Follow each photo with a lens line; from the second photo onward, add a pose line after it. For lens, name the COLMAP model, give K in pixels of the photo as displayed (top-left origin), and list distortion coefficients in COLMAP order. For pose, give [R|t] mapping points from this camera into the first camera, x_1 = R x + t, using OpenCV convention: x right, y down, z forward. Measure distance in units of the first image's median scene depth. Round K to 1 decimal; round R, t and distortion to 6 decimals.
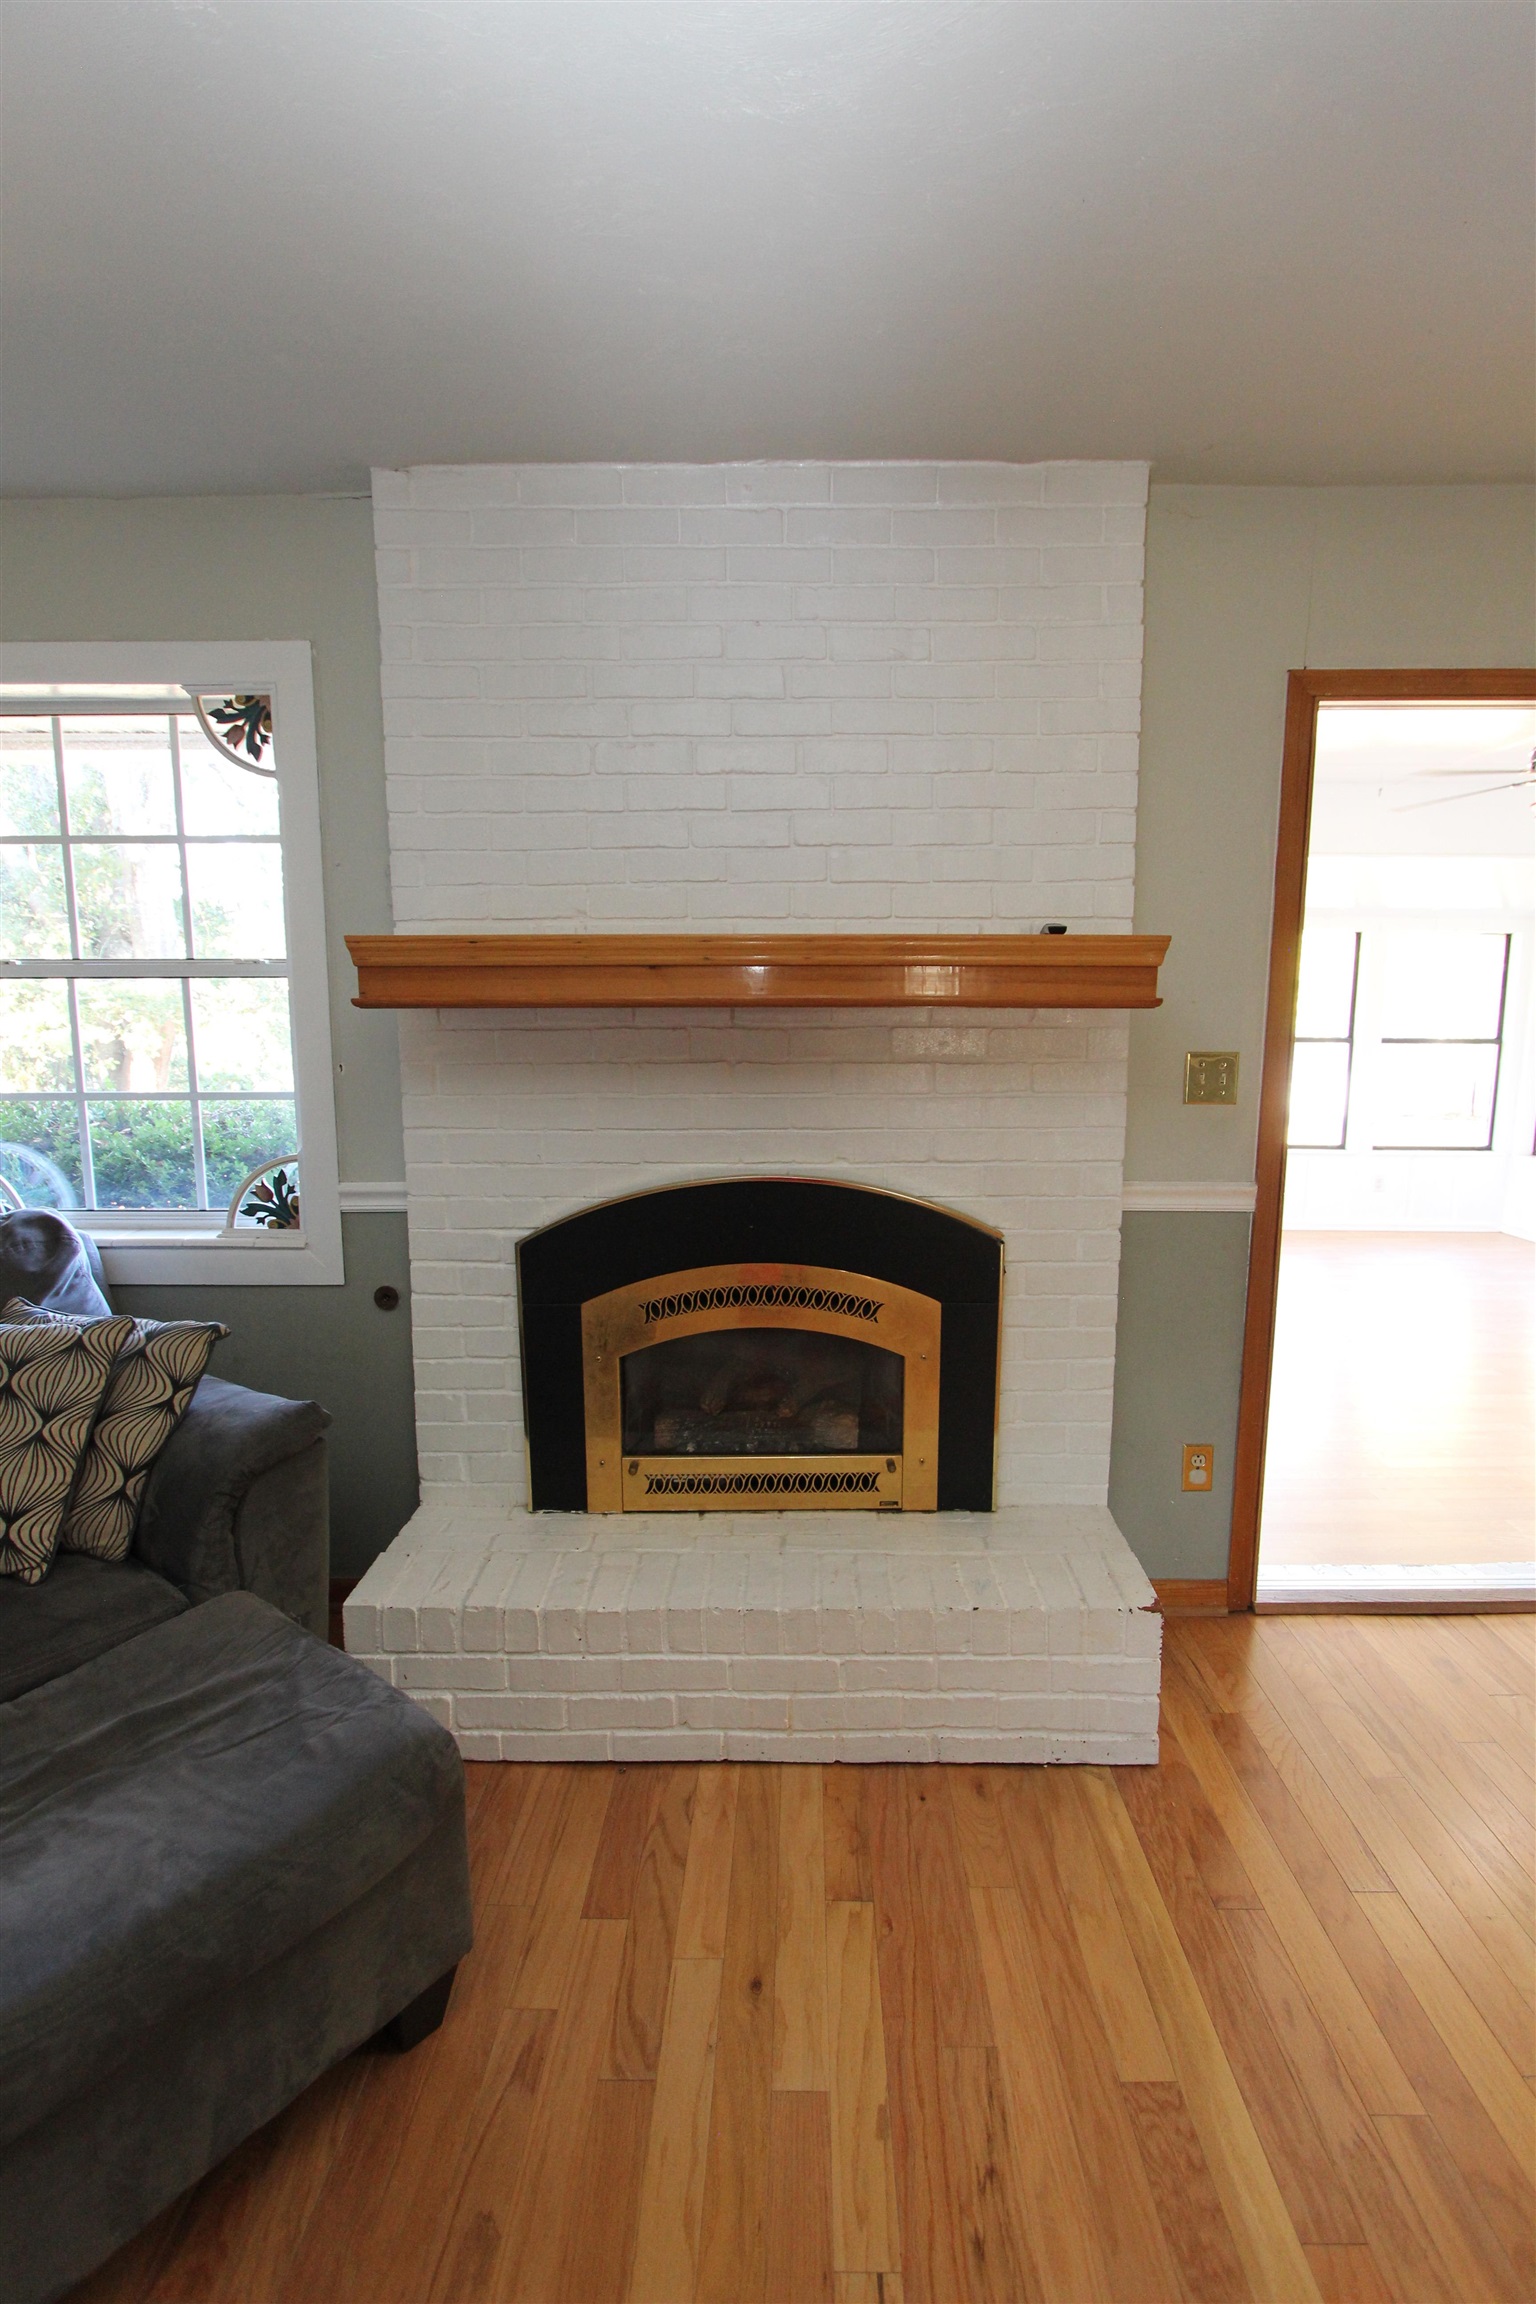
lens RADIAL K [[1067.8, 0, 806.1], [0, 1067.8, 1154.3], [0, 0, 1]] dist [-0.008381, 0.000077]
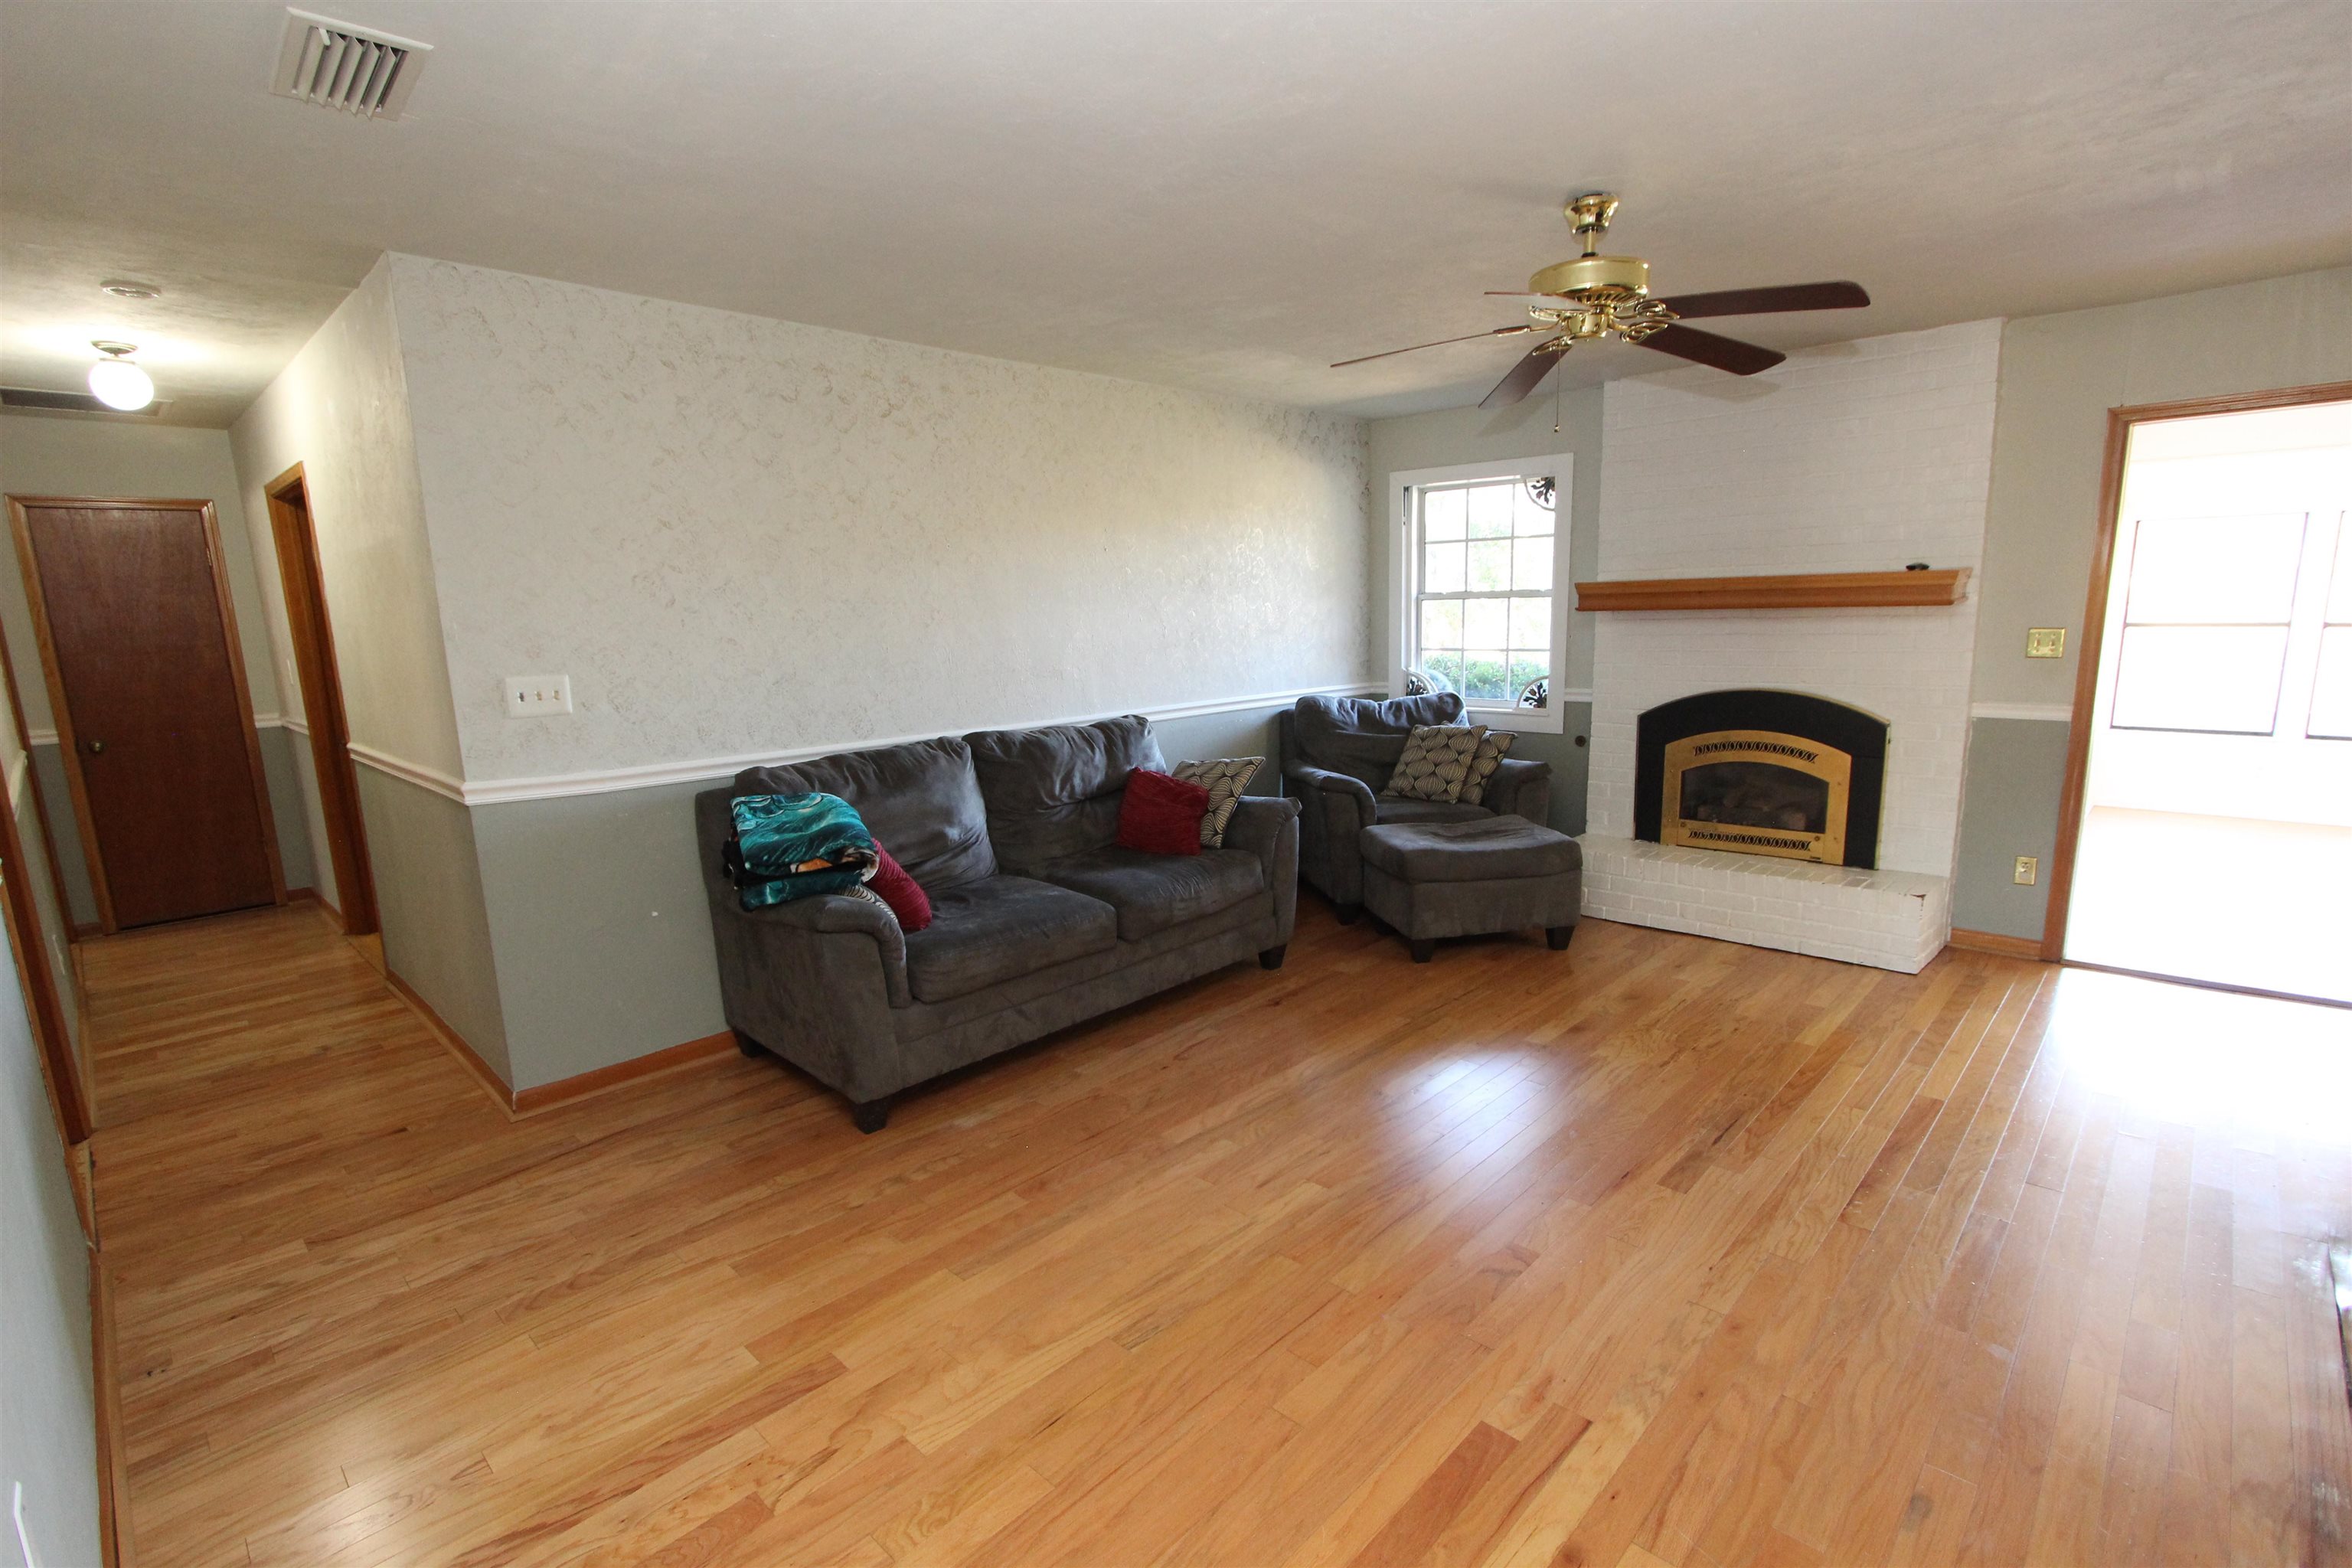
lens RADIAL K [[1090.1, 0, 1183.1], [0, 1090.1, 798.6], [0, 0, 1]] dist [-0.008381, 0.000077]
pose [[0.719982, 0.100714, -0.686645, 0.617652], [-0.069032, 0.994900, 0.073544, 0.152512], [0.690550, -0.005550, 0.723263, -1.292242]]
